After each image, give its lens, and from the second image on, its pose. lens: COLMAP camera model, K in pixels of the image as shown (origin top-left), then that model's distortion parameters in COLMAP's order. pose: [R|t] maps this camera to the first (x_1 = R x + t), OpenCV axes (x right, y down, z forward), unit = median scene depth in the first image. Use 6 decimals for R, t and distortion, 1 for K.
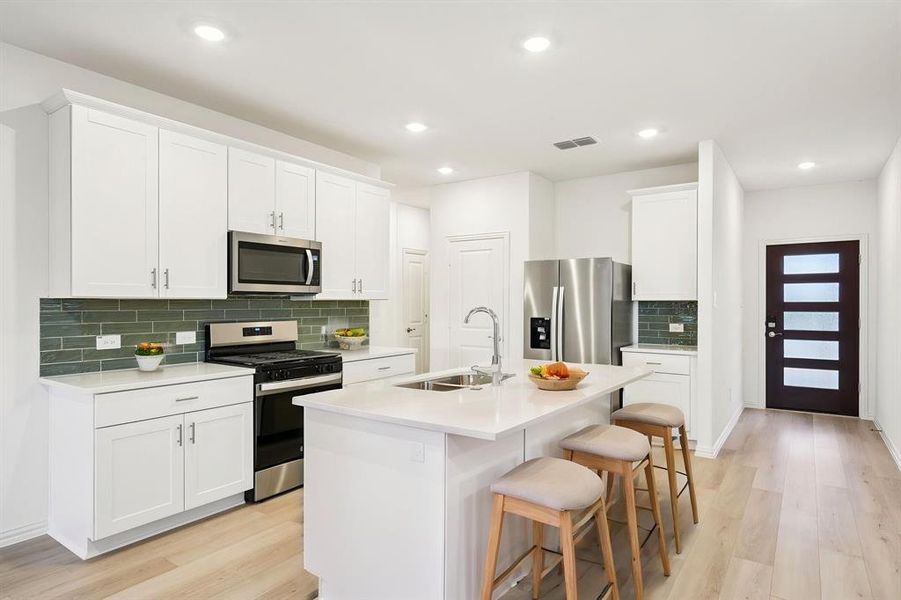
lens RADIAL K [[510.1, 0, 450.5], [0, 510.1, 300.0], [0, 0, 1]] dist [0.004454, 0.000285]
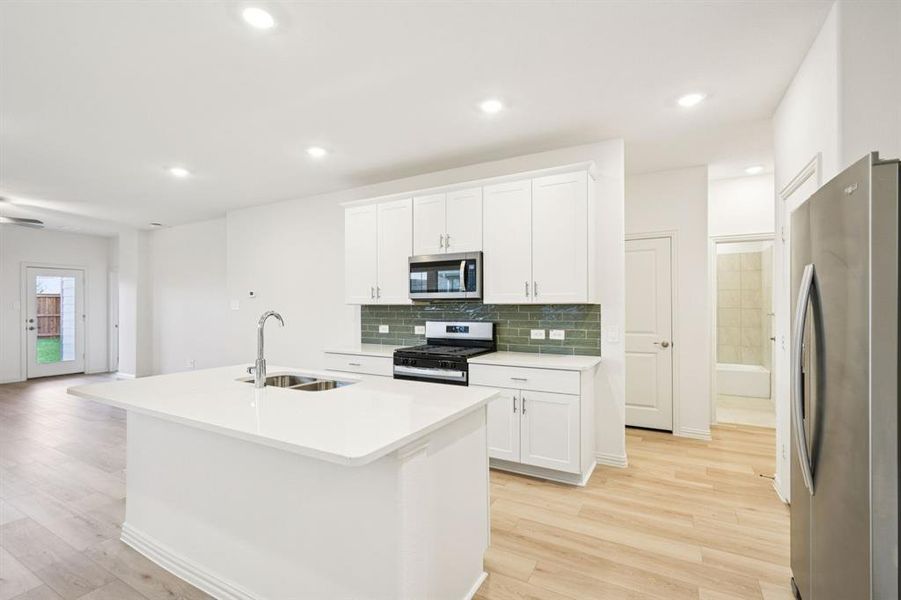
lens RADIAL K [[401.7, 0, 454.6], [0, 401.7, 305.6], [0, 0, 1]] dist [-0.000501, -0.000025]
pose [[0.113674, -0.004128, -0.993510, 0.607270], [0.007751, 0.999965, -0.003268, 0.005246], [0.993488, -0.007329, 0.113702, 0.859677]]
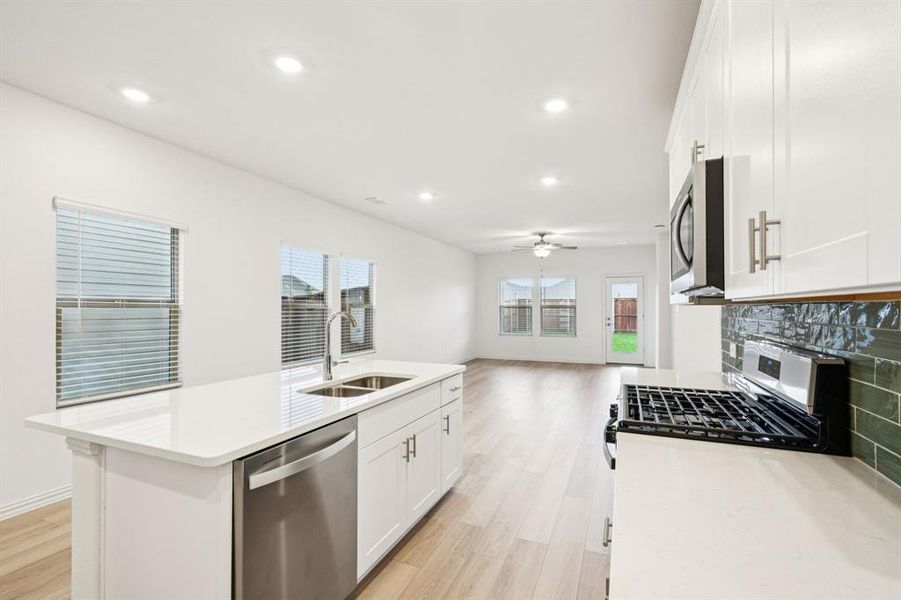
lens RADIAL K [[401.7, 0, 454.6], [0, 401.7, 305.6], [0, 0, 1]] dist [-0.000501, -0.000025]
pose [[-0.977596, -0.002606, -0.210475, -0.004177], [0.000362, 0.999901, -0.014061, 0.009076], [0.210491, -0.013822, -0.977498, 1.269721]]
